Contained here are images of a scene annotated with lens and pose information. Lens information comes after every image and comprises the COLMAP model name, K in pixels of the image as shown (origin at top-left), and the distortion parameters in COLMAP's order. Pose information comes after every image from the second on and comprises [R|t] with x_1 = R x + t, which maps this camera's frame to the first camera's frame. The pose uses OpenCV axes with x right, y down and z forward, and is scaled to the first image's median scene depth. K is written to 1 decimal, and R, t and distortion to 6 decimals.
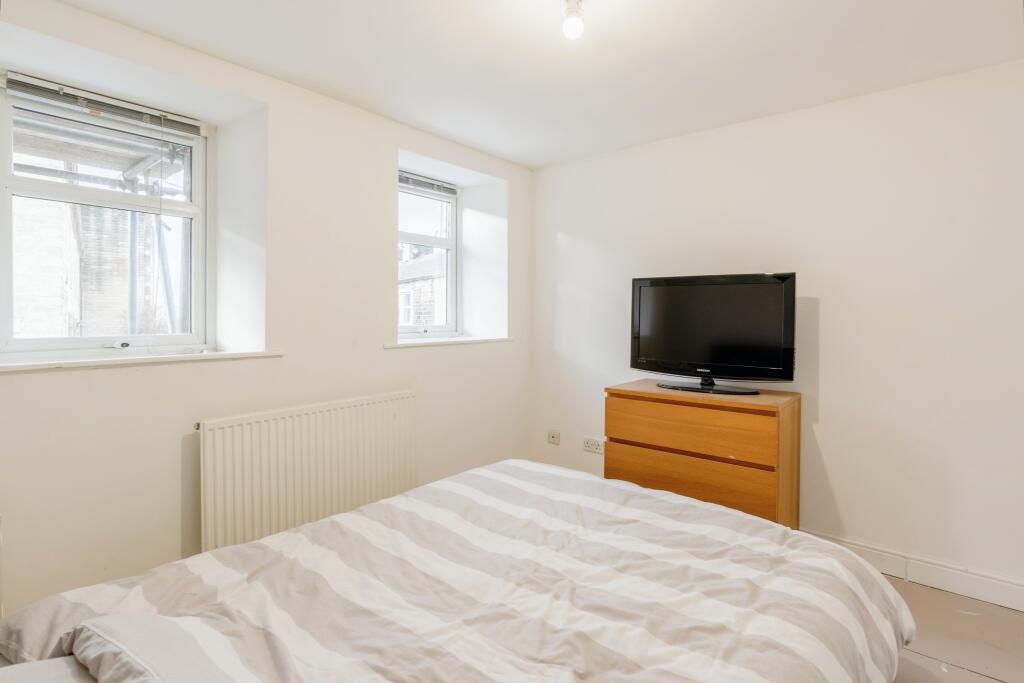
lens RADIAL K [[471.4, 0, 524.9], [0, 471.4, 313.6], [0, 0, 1]] dist [-0.008300, 0.002896]
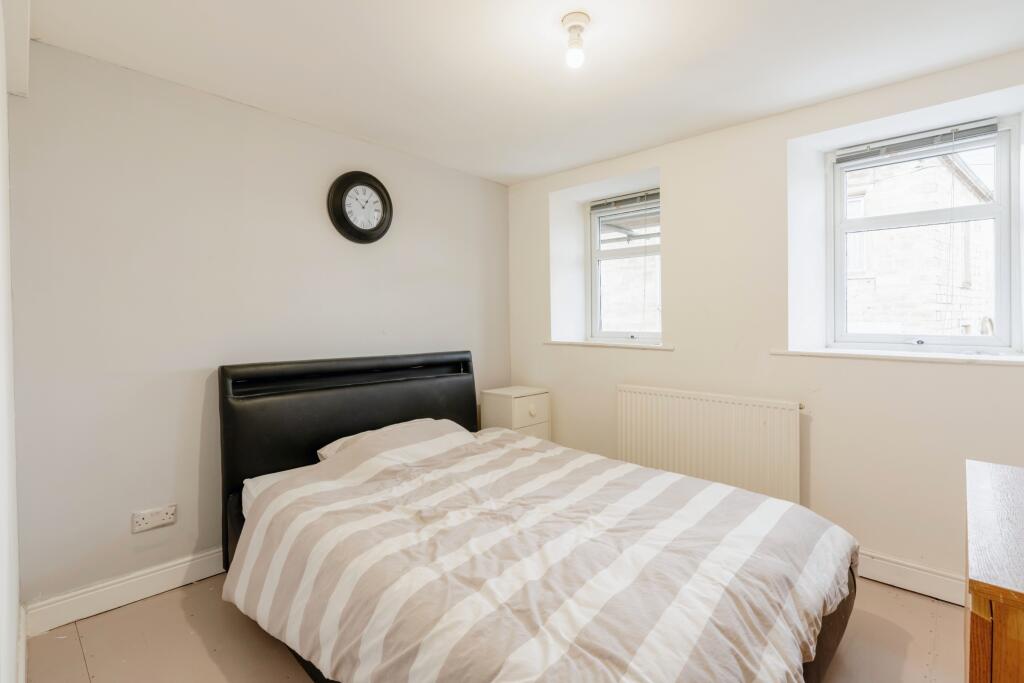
lens RADIAL K [[471.4, 0, 525.1], [0, 471.4, 319.8], [0, 0, 1]] dist [-0.008300, 0.002896]
pose [[-0.019607, 0.012926, -0.999724, 0.946779], [0.008935, 0.999879, 0.012753, -0.020596], [0.999768, -0.008682, -0.019720, 0.691172]]
